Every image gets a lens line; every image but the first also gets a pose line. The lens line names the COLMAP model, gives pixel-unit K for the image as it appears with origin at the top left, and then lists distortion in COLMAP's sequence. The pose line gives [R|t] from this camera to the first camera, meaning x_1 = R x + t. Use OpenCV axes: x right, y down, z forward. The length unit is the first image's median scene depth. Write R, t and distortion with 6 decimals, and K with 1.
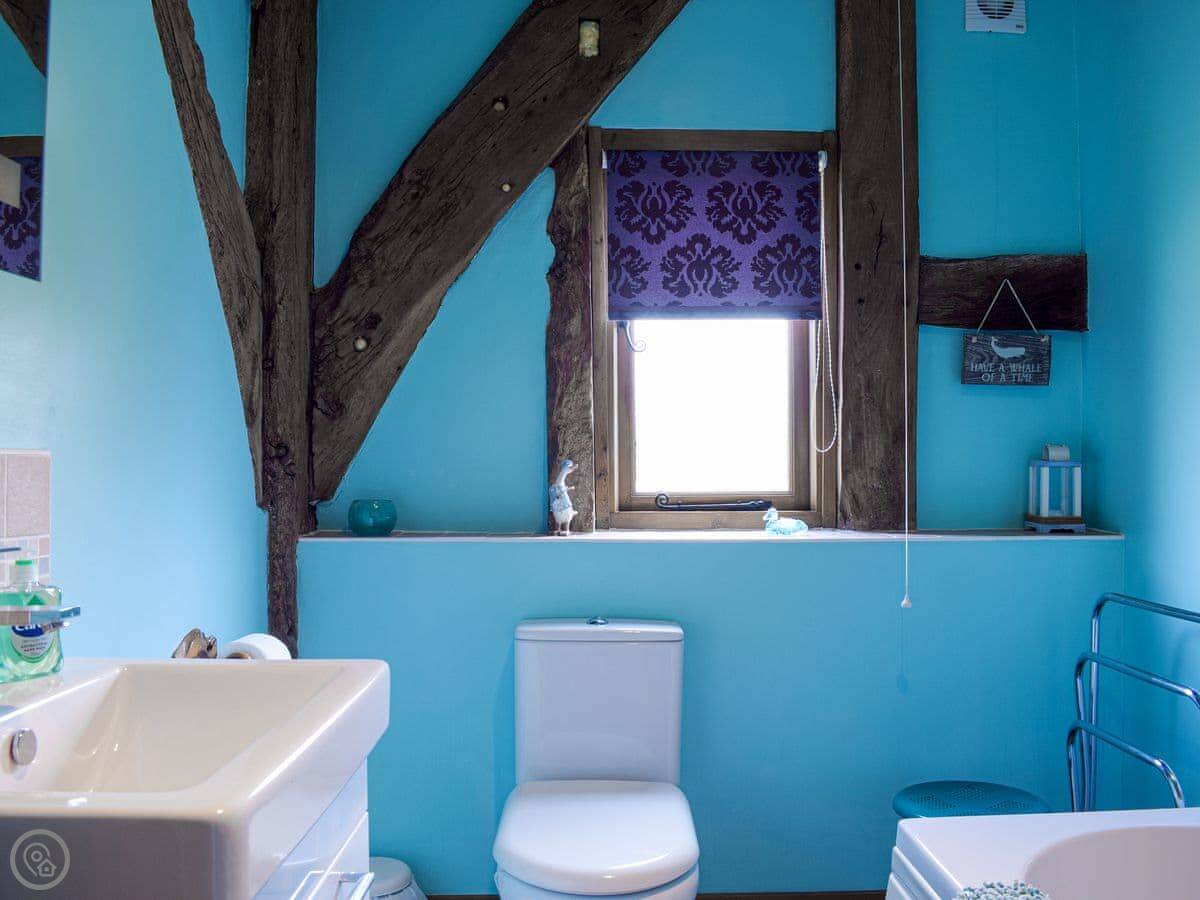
lens RADIAL K [[1089.3, 0, 599.6], [0, 1089.3, 504.1], [0, 0, 1]] dist [-0.092499, 0.024160]
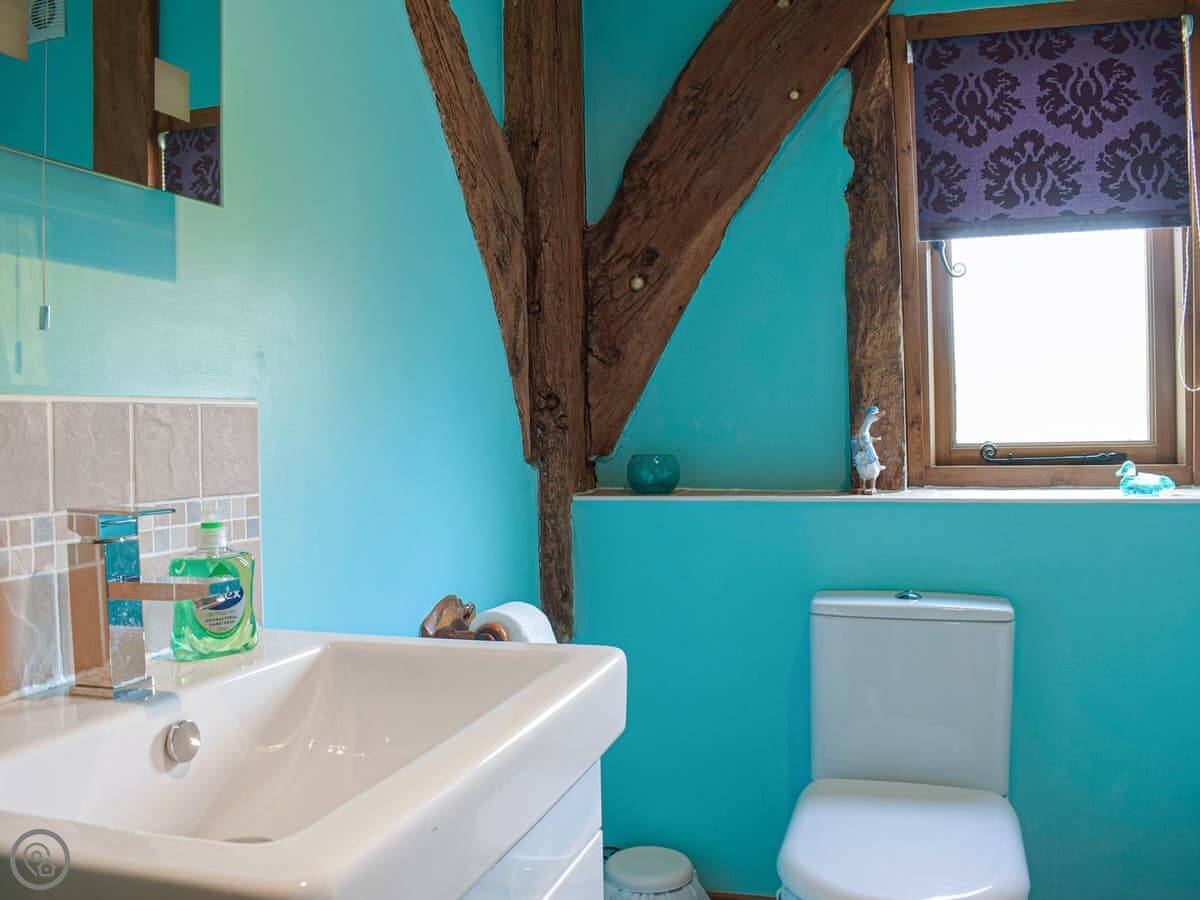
lens RADIAL K [[1077.7, 0, 580.3], [0, 1077.7, 463.2], [0, 0, 1]] dist [-0.096578, 0.014220]
pose [[0.950034, -0.005465, -0.312099, 0.014796], [0.006200, 0.999980, 0.001363, 0.001898], [0.312085, -0.003230, 0.950049, 0.128707]]
